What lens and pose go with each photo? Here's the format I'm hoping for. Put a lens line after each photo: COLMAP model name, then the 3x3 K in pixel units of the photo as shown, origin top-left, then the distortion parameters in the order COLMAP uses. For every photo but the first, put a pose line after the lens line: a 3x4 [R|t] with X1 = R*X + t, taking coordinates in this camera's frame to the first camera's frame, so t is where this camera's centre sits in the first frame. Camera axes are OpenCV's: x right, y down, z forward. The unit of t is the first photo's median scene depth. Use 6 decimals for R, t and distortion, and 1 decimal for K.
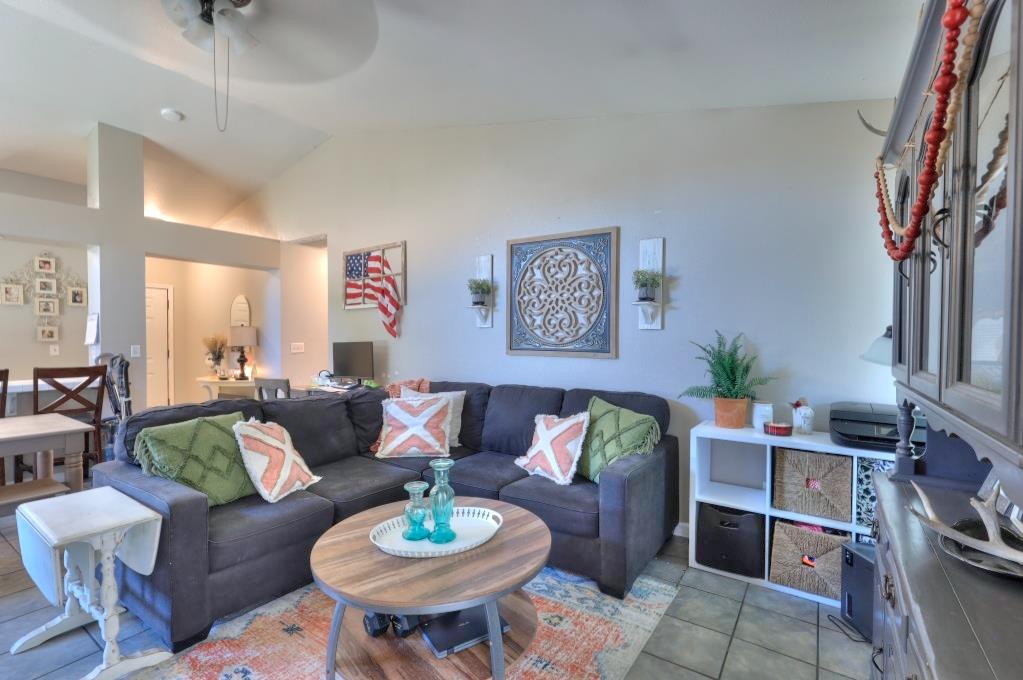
lens RADIAL K [[461.8, 0, 513.4], [0, 461.8, 338.5], [0, 0, 1]] dist [0.000812, -0.000734]
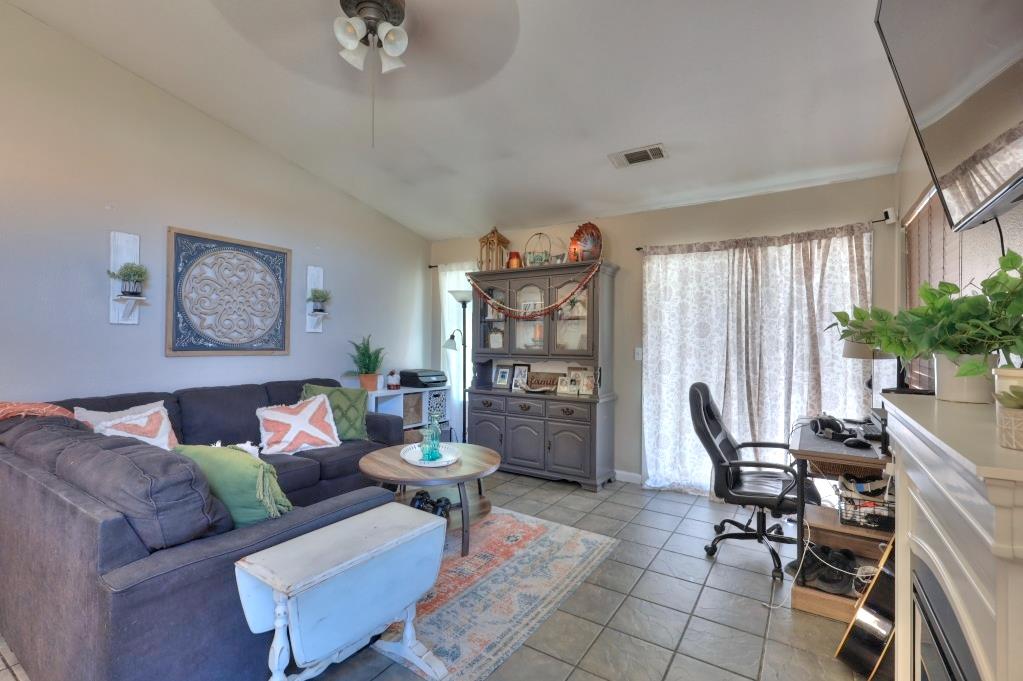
lens RADIAL K [[461.8, 0, 515.9], [0, 461.8, 343.2], [0, 0, 1]] dist [0.000812, -0.000734]
pose [[-0.024014, -0.004900, 0.999700, -0.718708], [-0.000172, 0.999988, 0.004898, 0.004002], [-0.999712, -0.000054, -0.024014, 0.288010]]
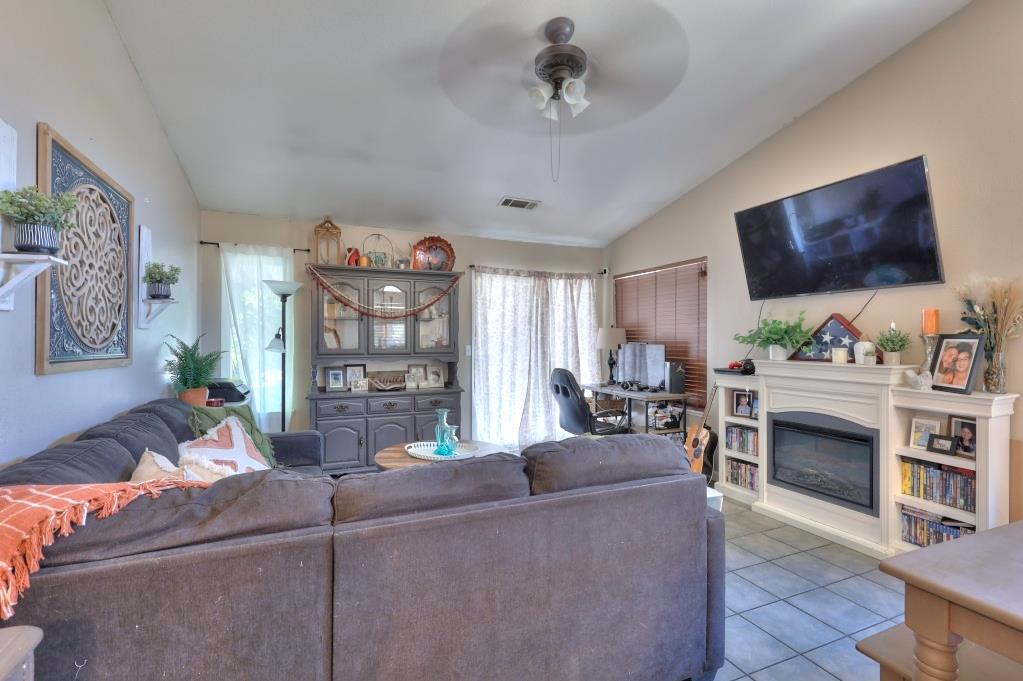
lens RADIAL K [[461.8, 0, 510.4], [0, 461.8, 341.8], [0, 0, 1]] dist [0.000812, -0.000734]
pose [[-0.842768, -0.001657, 0.538275, -0.512886], [0.002517, 0.999972, 0.007019, 0.000698], [-0.538272, 0.007270, -0.842740, 0.912381]]
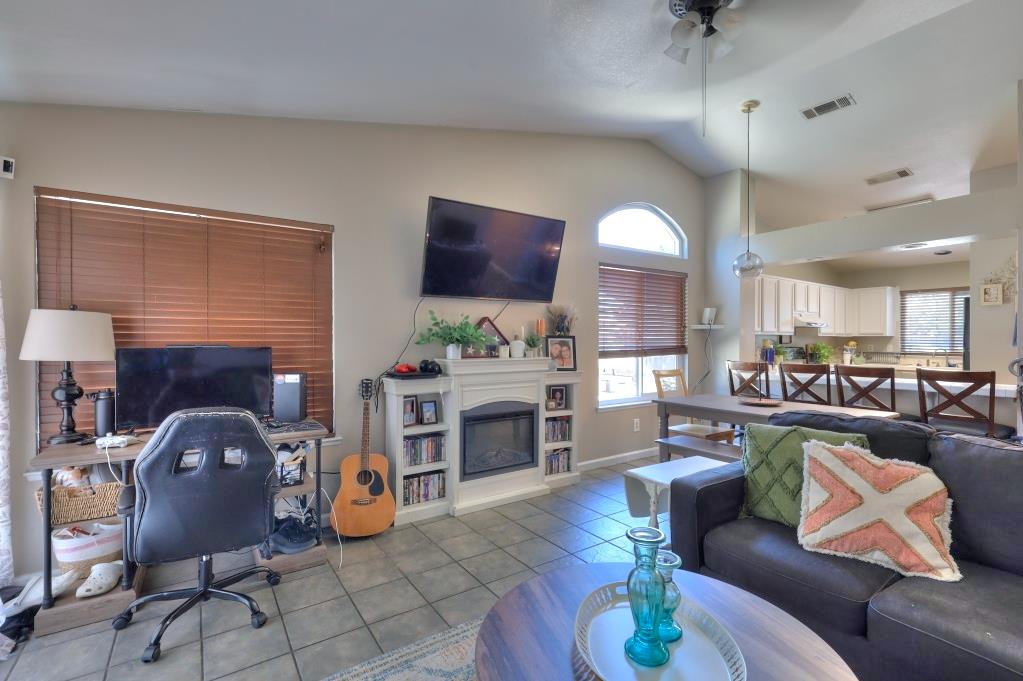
lens RADIAL K [[461.8, 0, 513.7], [0, 461.8, 340.3], [0, 0, 1]] dist [0.000812, -0.000734]
pose [[-0.367530, 0.005667, -0.929994, 0.194557], [-0.006616, 0.999940, 0.008708, -0.001316], [0.929988, 0.009353, -0.367470, 0.418746]]
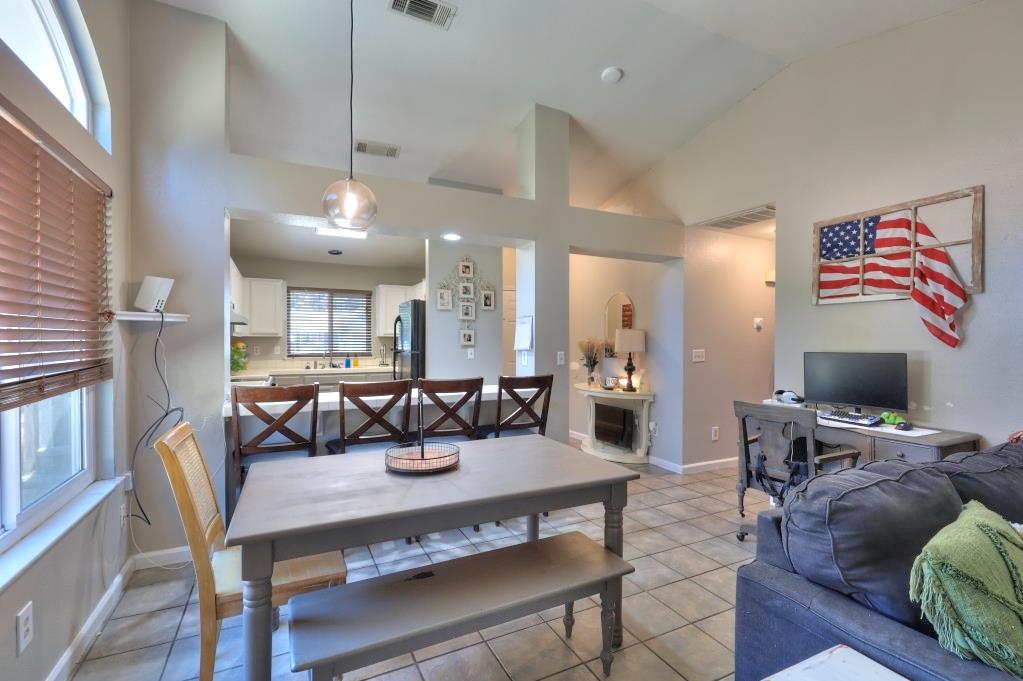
lens RADIAL K [[461.8, 0, 512.5], [0, 461.8, 345.2], [0, 0, 1]] dist [0.000812, -0.000734]
pose [[0.870429, 0.013637, -0.492105, -0.437626], [-0.009618, 0.999897, 0.010696, -0.004825], [0.492200, -0.004578, 0.870470, 0.168938]]
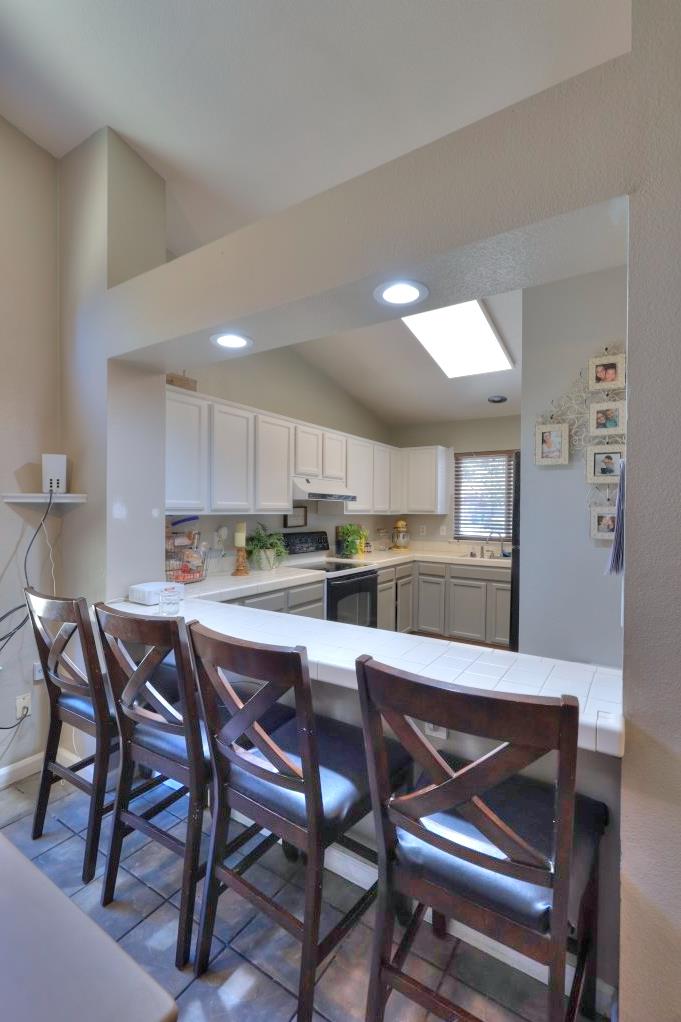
lens RADIAL K [[461.4, 0, 338.3], [0, 461.4, 514.9], [0, 0, 1]] dist [0.000812, -0.000734]
pose [[0.004936, 0.016223, -0.999856, -0.575845], [-0.013875, 0.999773, 0.016153, -0.022806], [0.999892, 0.013793, 0.005160, 0.760524]]
